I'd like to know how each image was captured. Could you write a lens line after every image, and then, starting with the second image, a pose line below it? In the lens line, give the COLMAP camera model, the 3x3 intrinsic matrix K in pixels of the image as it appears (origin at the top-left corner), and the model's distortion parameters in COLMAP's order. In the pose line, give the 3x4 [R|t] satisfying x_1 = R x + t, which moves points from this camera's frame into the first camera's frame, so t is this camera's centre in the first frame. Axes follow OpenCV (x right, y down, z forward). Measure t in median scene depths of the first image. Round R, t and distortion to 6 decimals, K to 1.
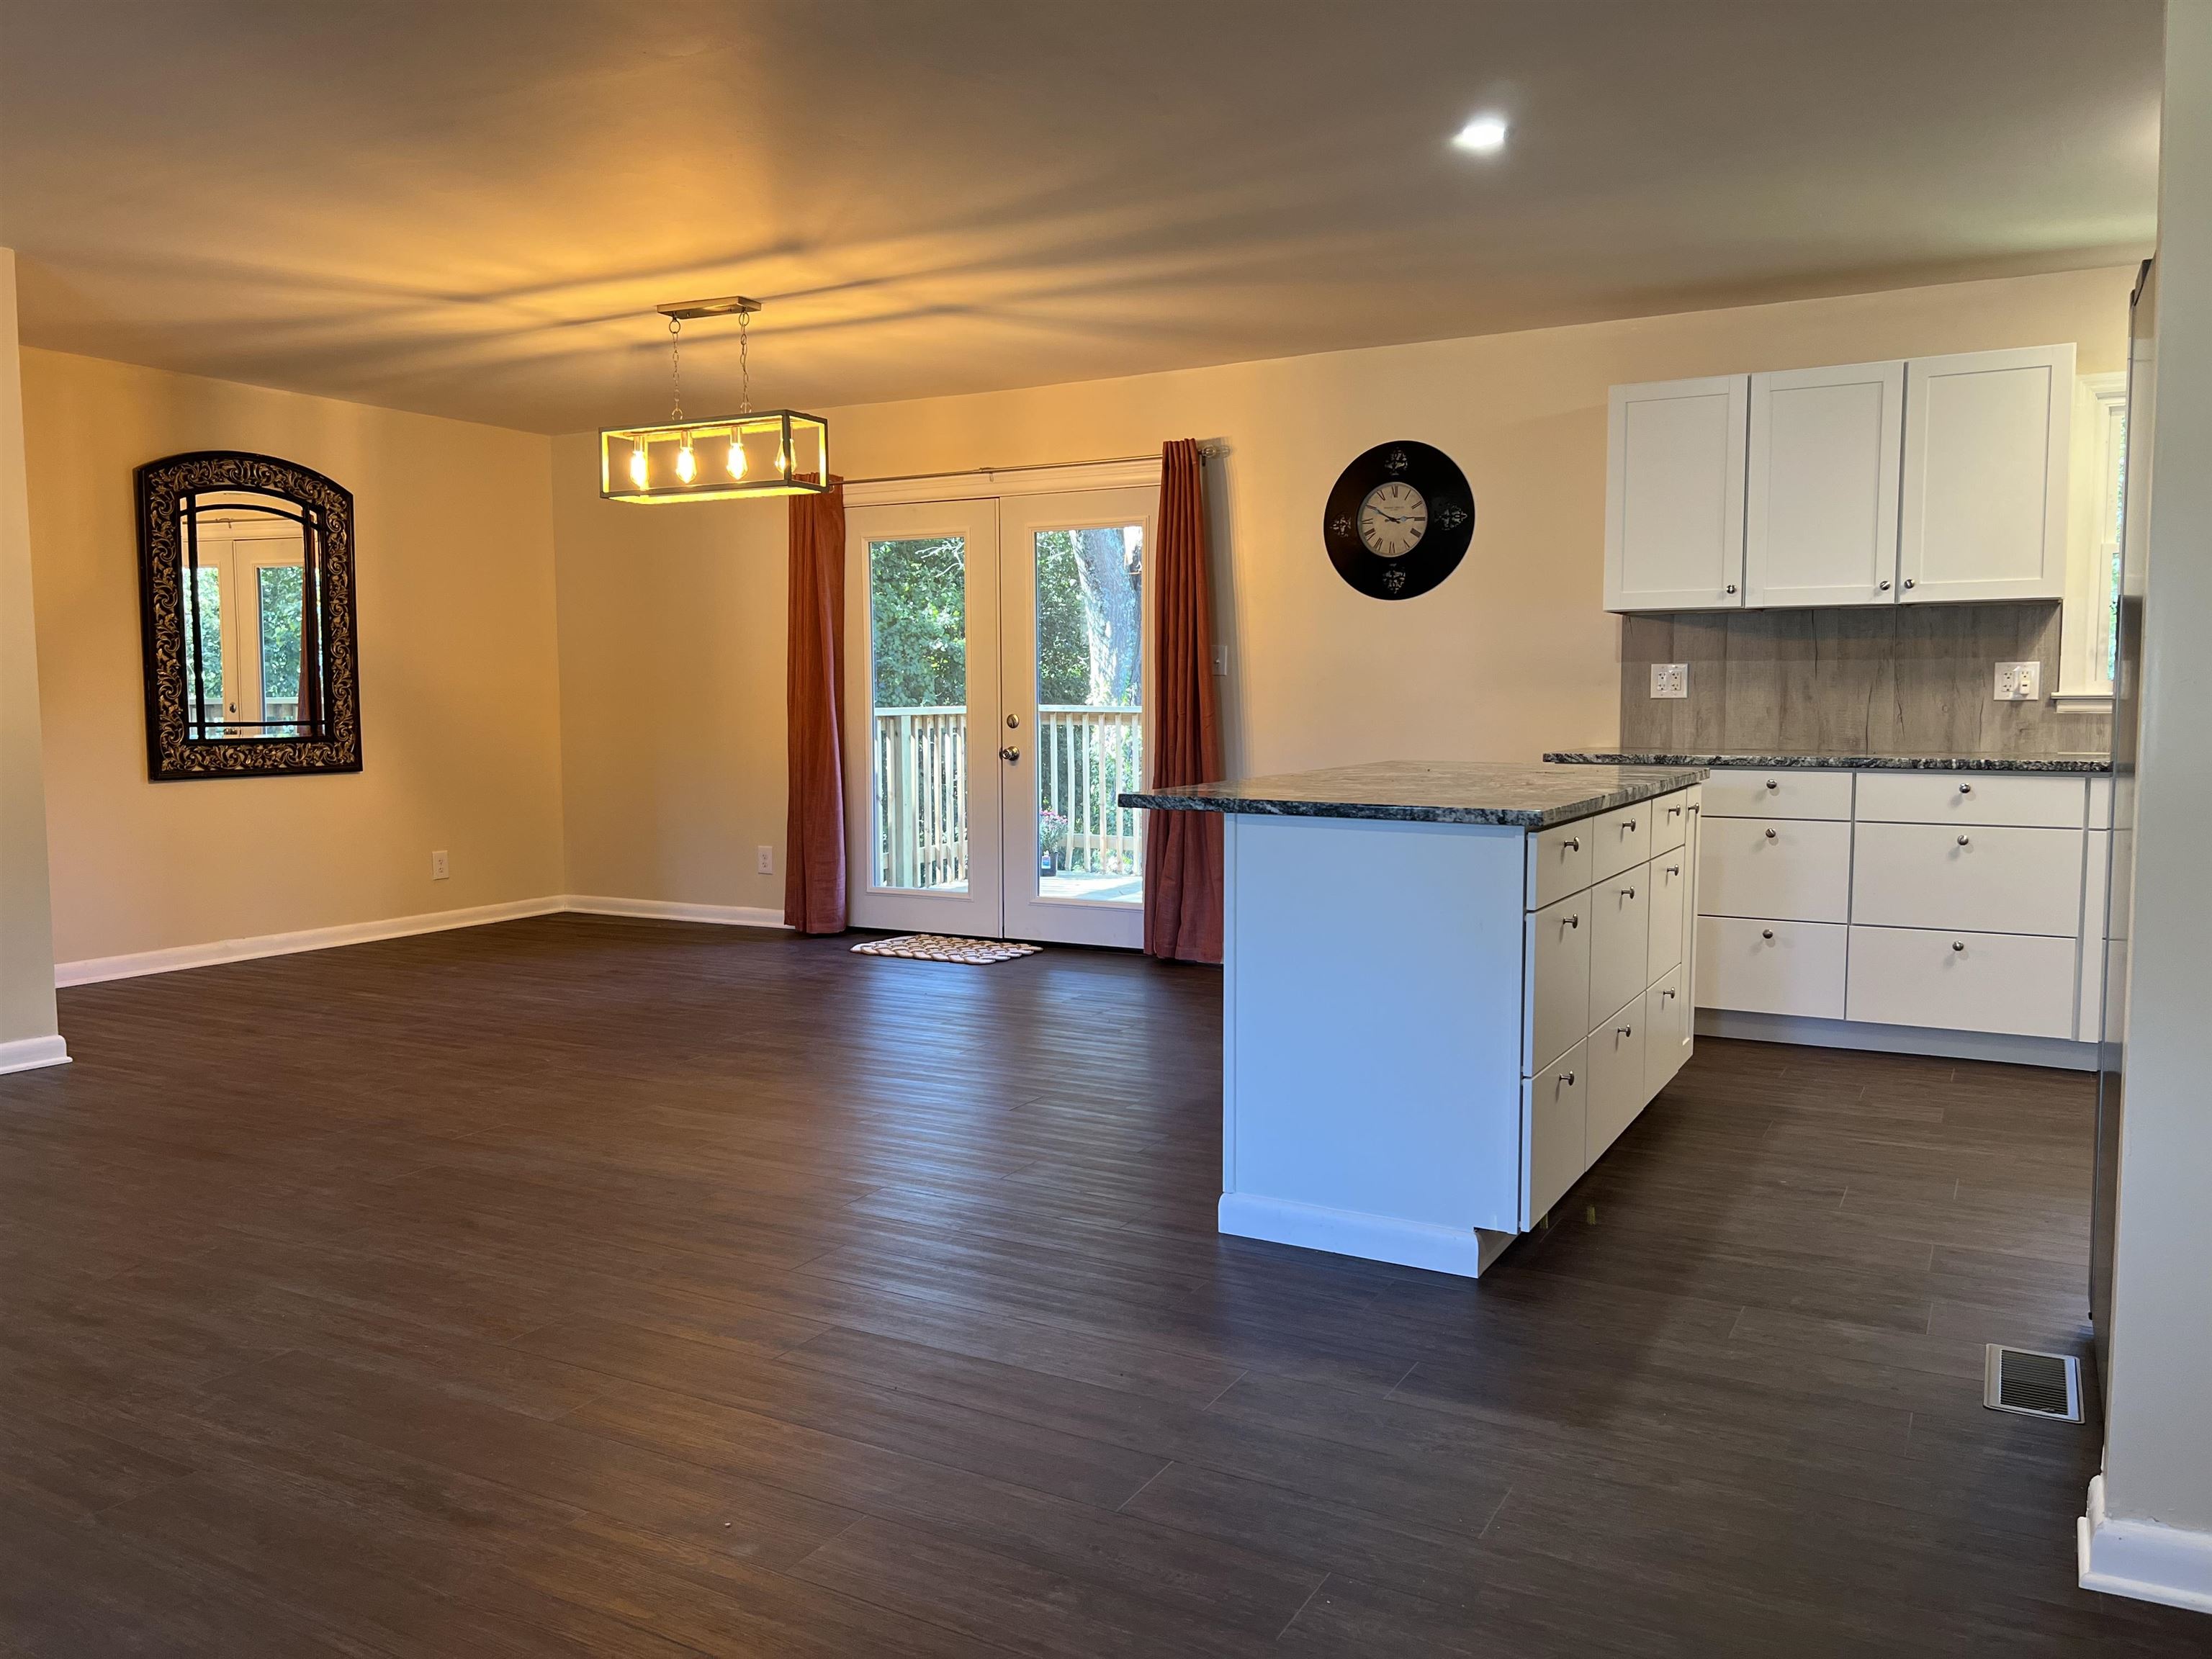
lens RADIAL K [[1653.7, 0, 1112.1], [0, 1653.7, 843.6], [0, 0, 1]] dist [0.093366, -0.138198]
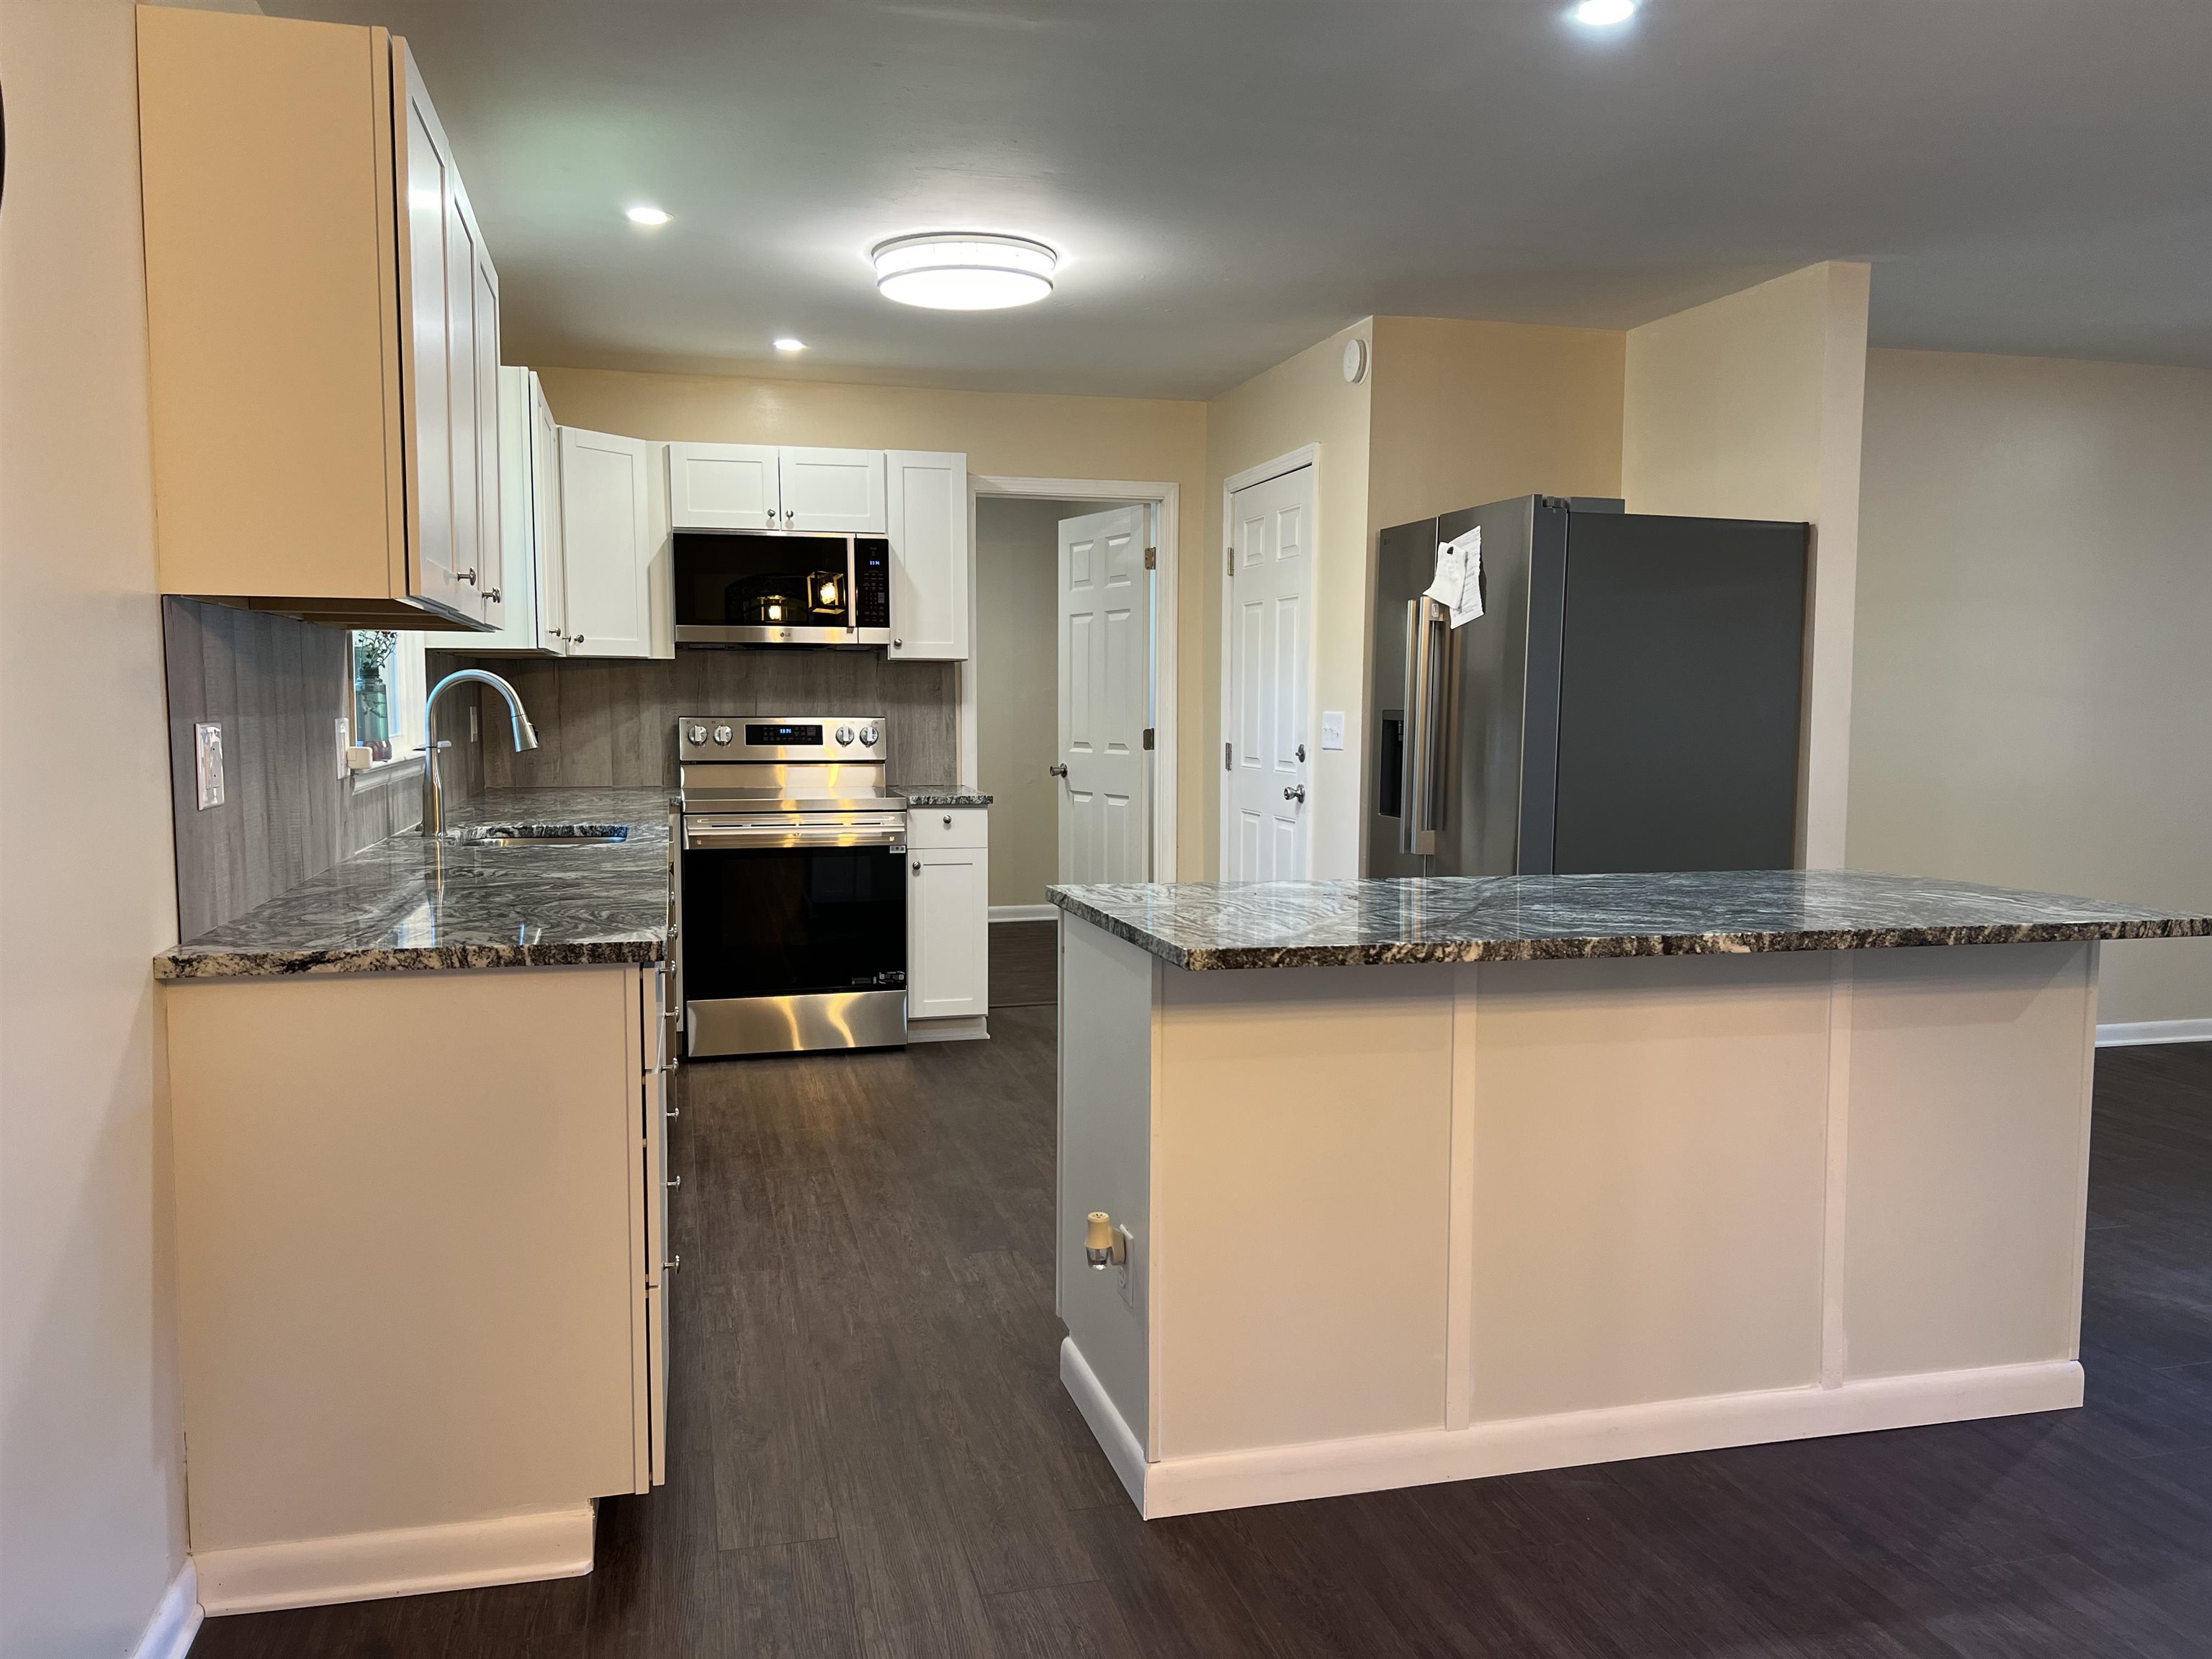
lens RADIAL K [[1653.7, 0, 1112.1], [0, 1653.7, 843.6], [0, 0, 1]] dist [0.093366, -0.138198]
pose [[-0.689973, -0.063993, 0.721001, -0.102510], [0.062703, 0.987056, 0.147611, -0.110052], [-0.721115, 0.147056, -0.677029, 0.985524]]
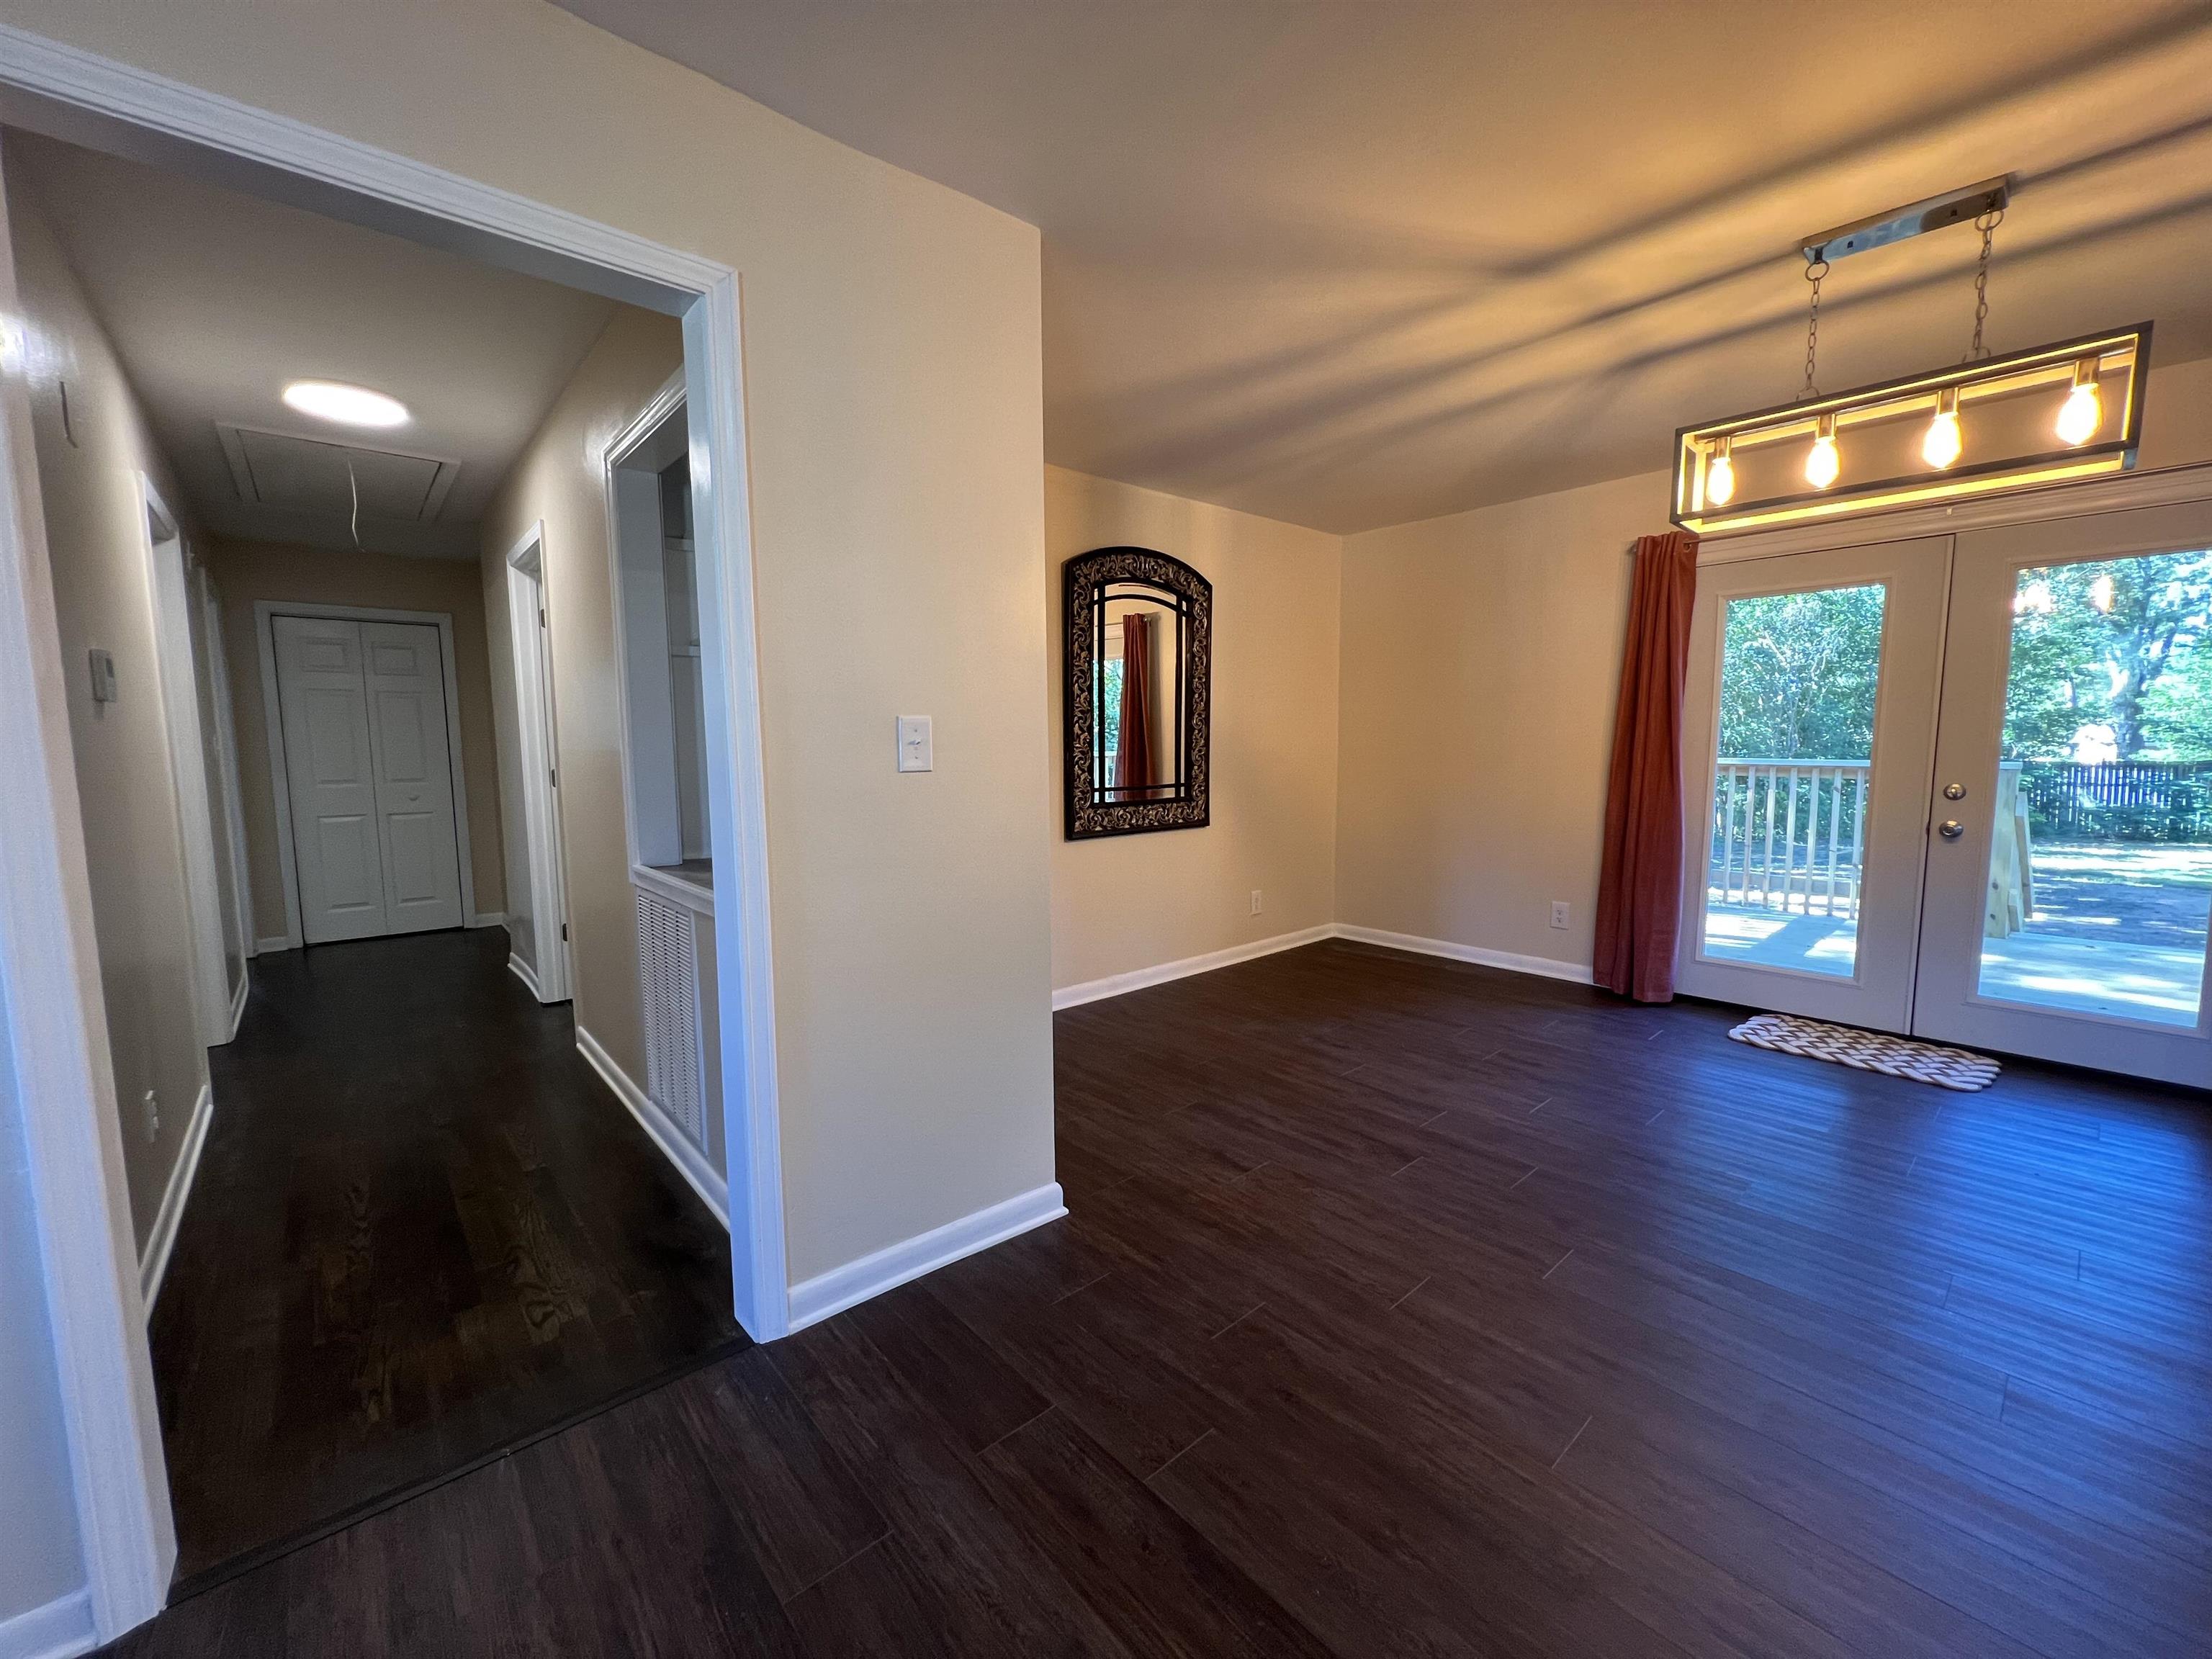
lens RADIAL K [[888.6, 0, 1100.5], [0, 888.6, 832.1], [0, 0, 1]] dist [-0.001074, -0.000148]
pose [[0.941292, 0.030807, -0.336186, -0.349290], [-0.024184, 0.999422, 0.023872, -0.058038], [0.336727, -0.014341, 0.941493, 0.443563]]
